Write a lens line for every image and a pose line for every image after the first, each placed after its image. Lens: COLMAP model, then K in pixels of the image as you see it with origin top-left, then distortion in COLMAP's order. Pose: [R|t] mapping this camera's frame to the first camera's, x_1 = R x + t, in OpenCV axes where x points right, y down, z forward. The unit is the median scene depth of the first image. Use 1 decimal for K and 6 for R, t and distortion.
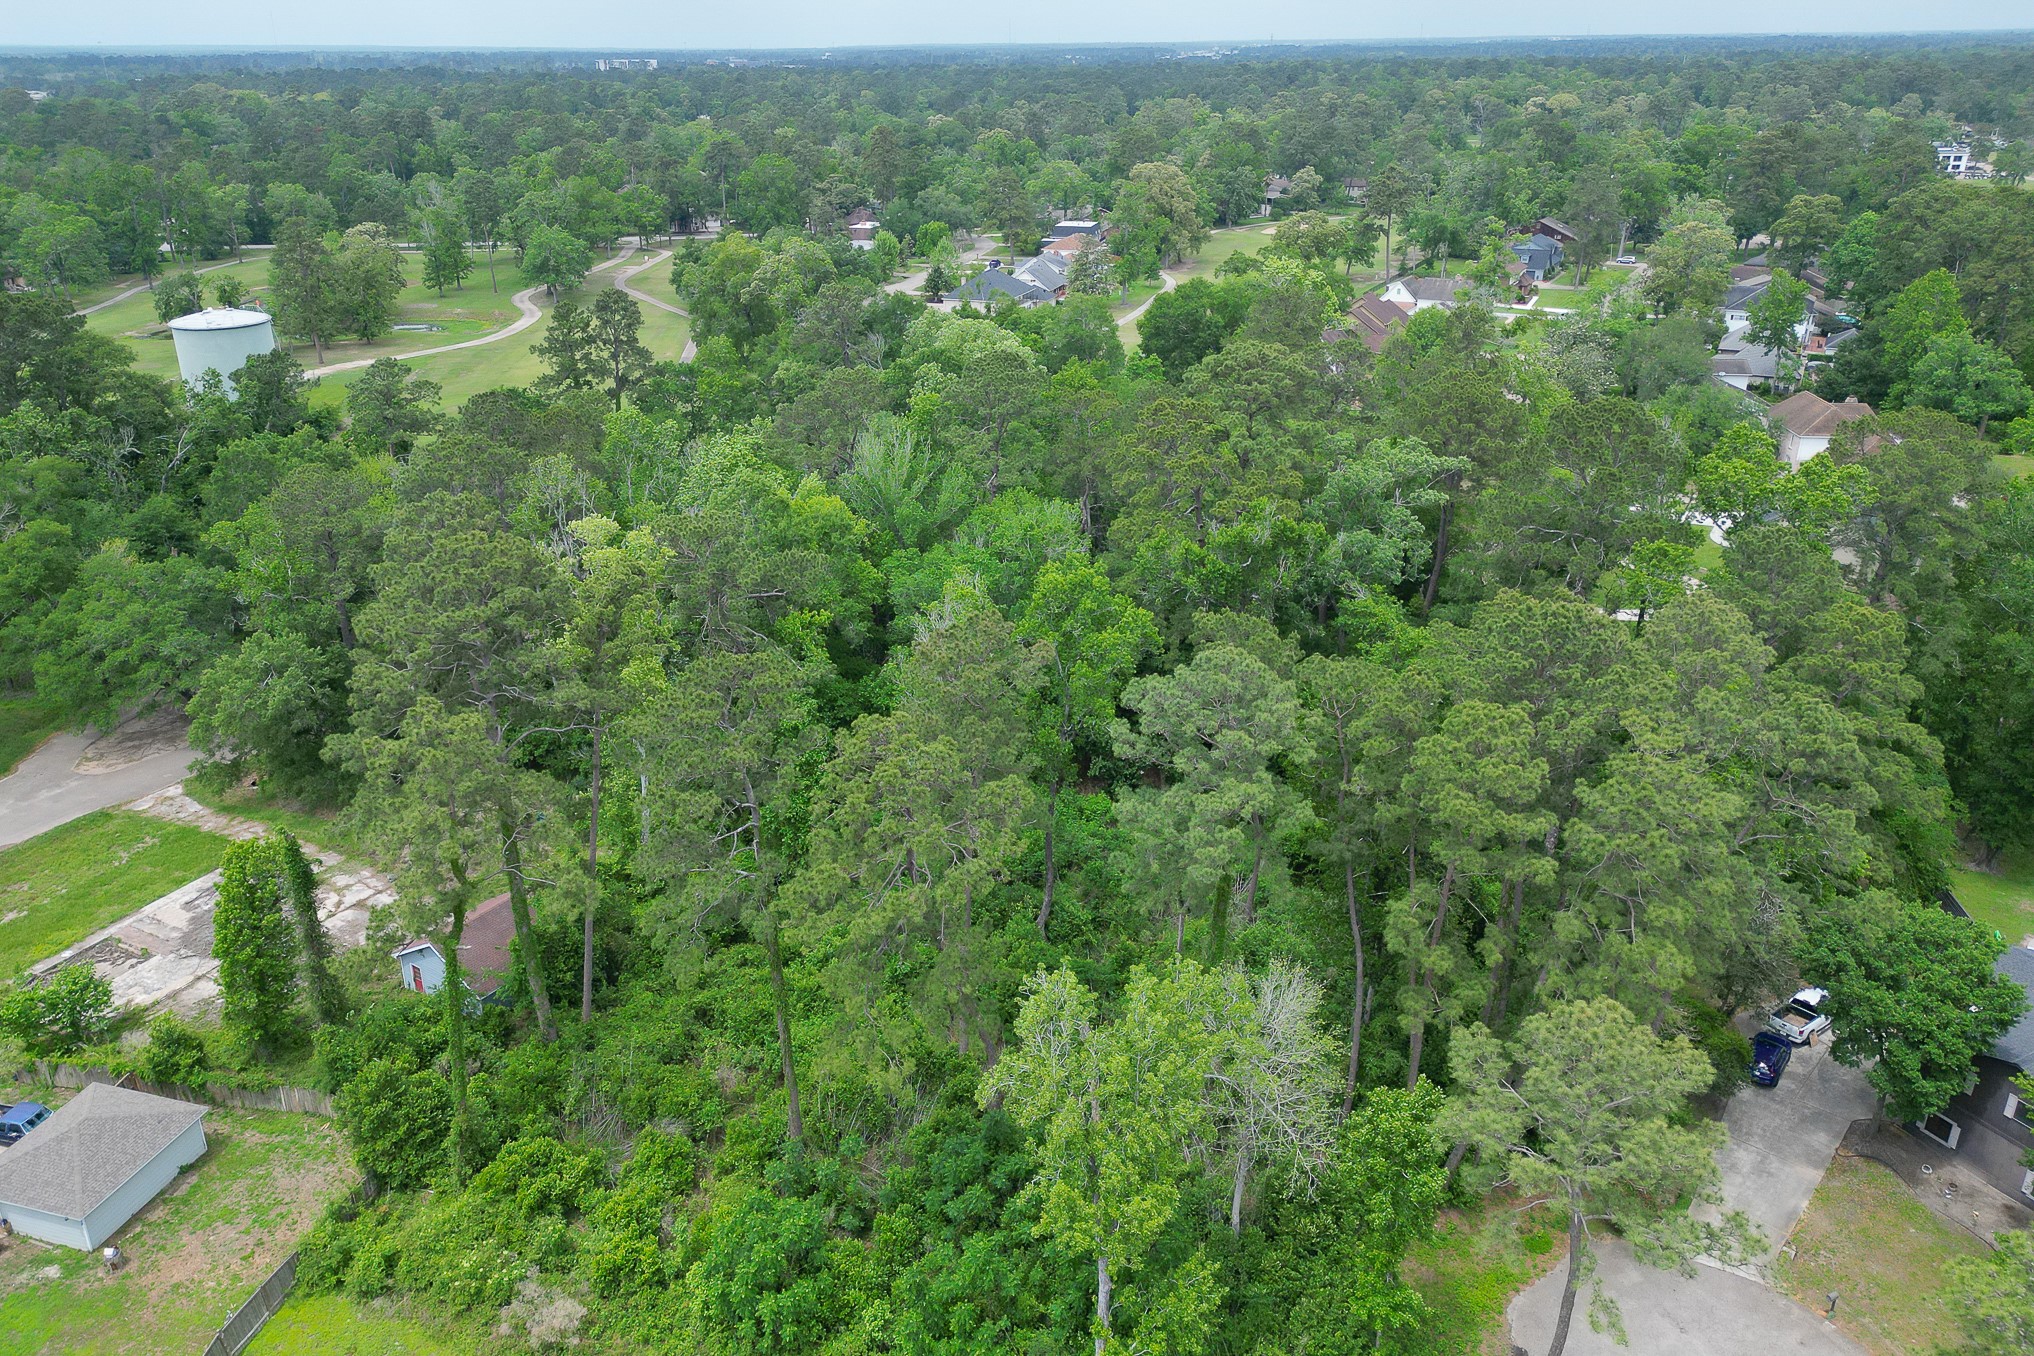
lens RADIAL K [[1432.6, 0, 989.8], [0, 1432.6, 625.4], [0, 0, 1]] dist [0.060462, -0.048028]
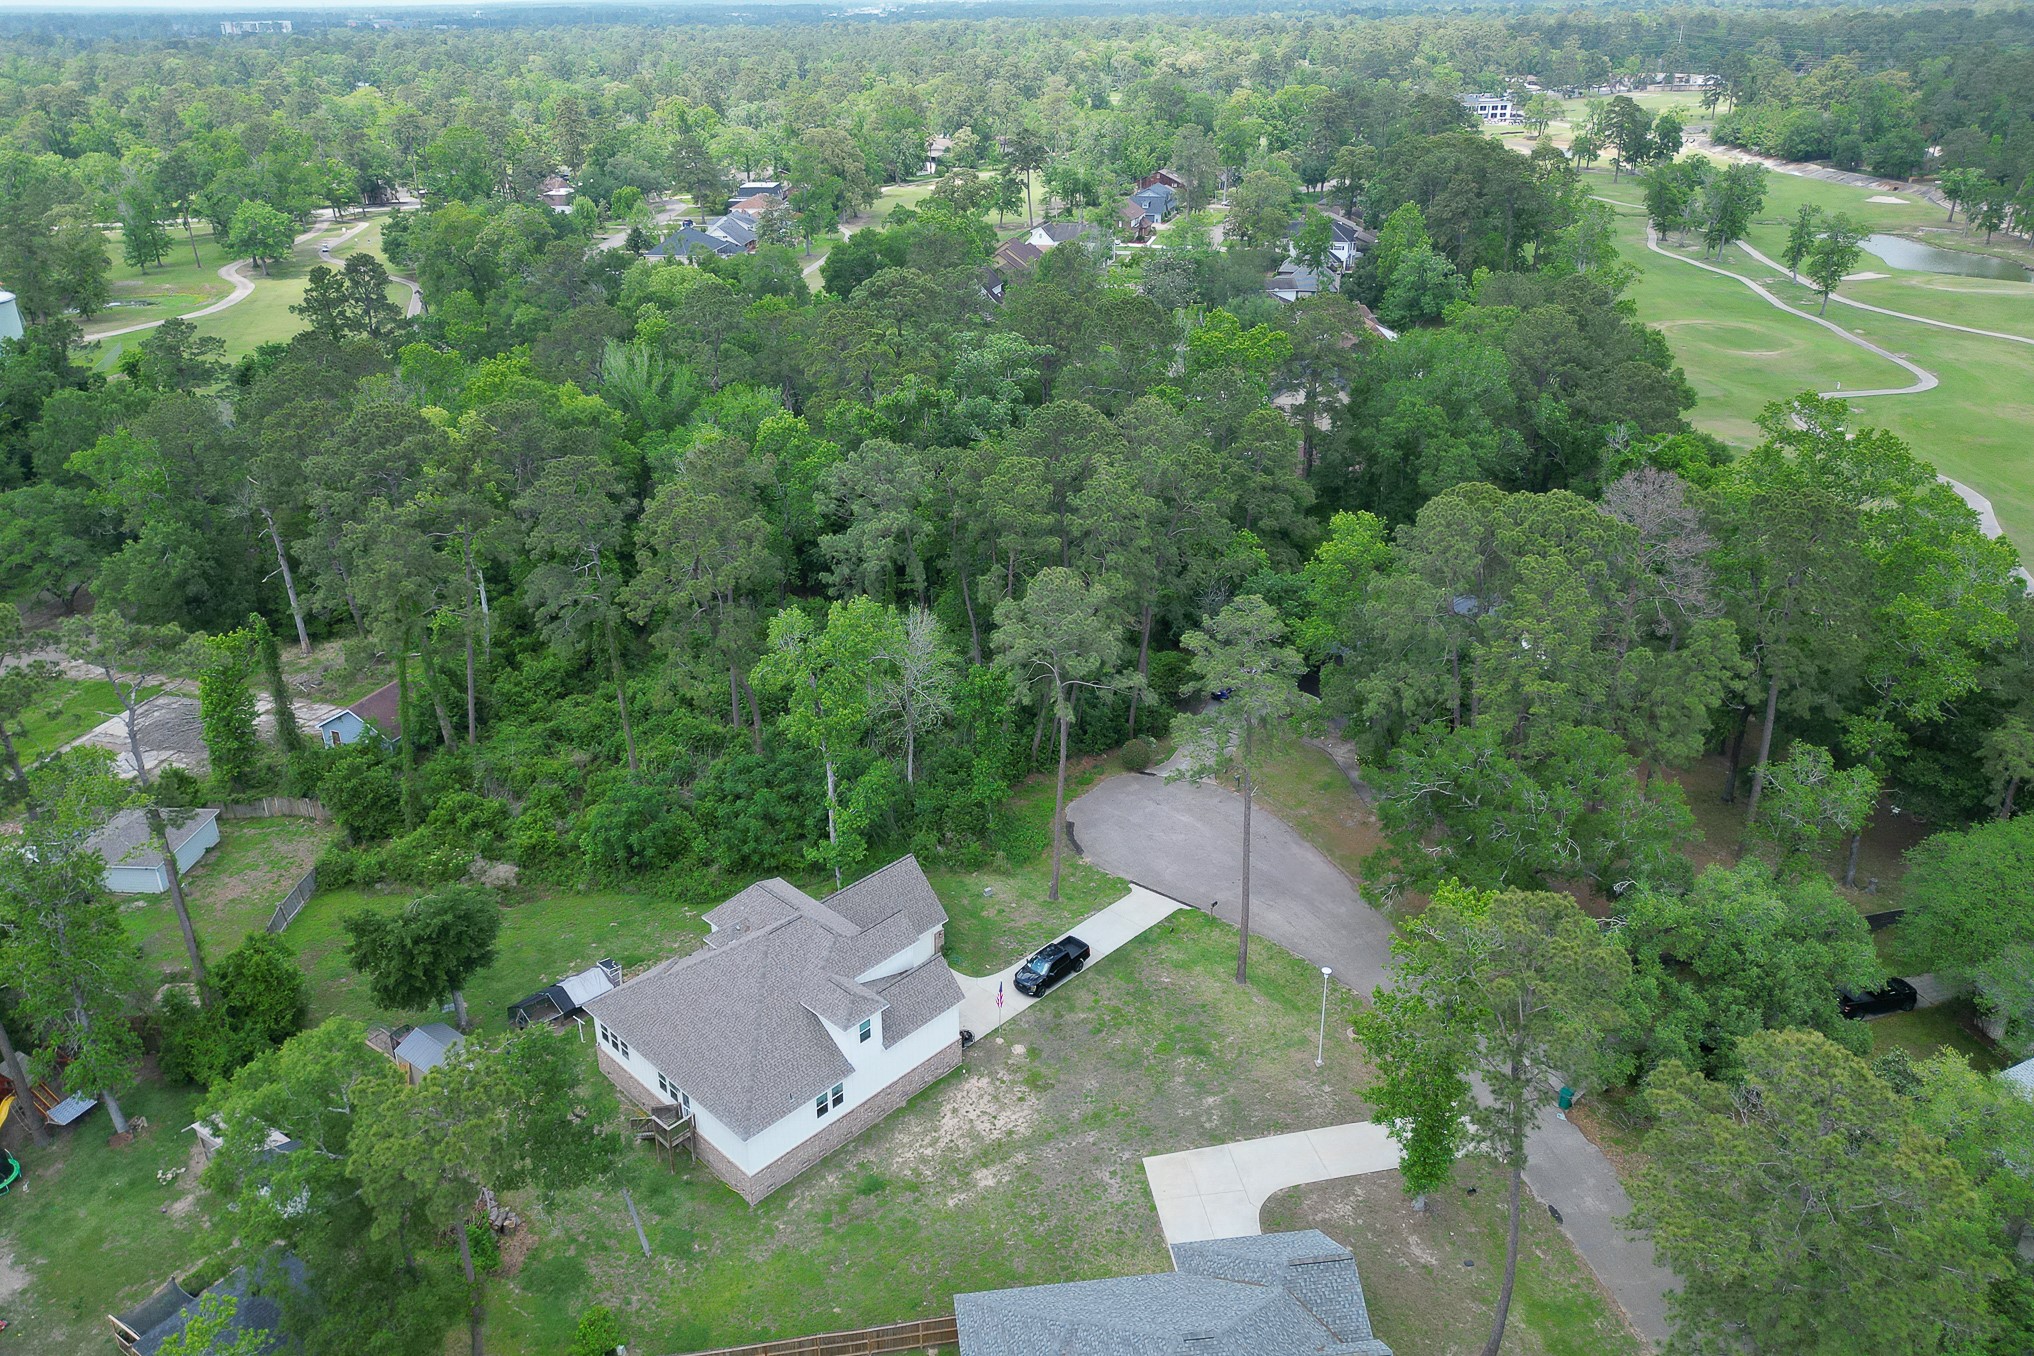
lens RADIAL K [[1432.6, 0, 988.7], [0, 1432.6, 614.2], [0, 0, 1]] dist [0.060462, -0.048028]
pose [[0.977757, -0.088938, 0.189950, -0.024174], [0.085164, 0.995975, 0.027955, 0.104878], [-0.191672, -0.011156, 0.981396, -0.389727]]
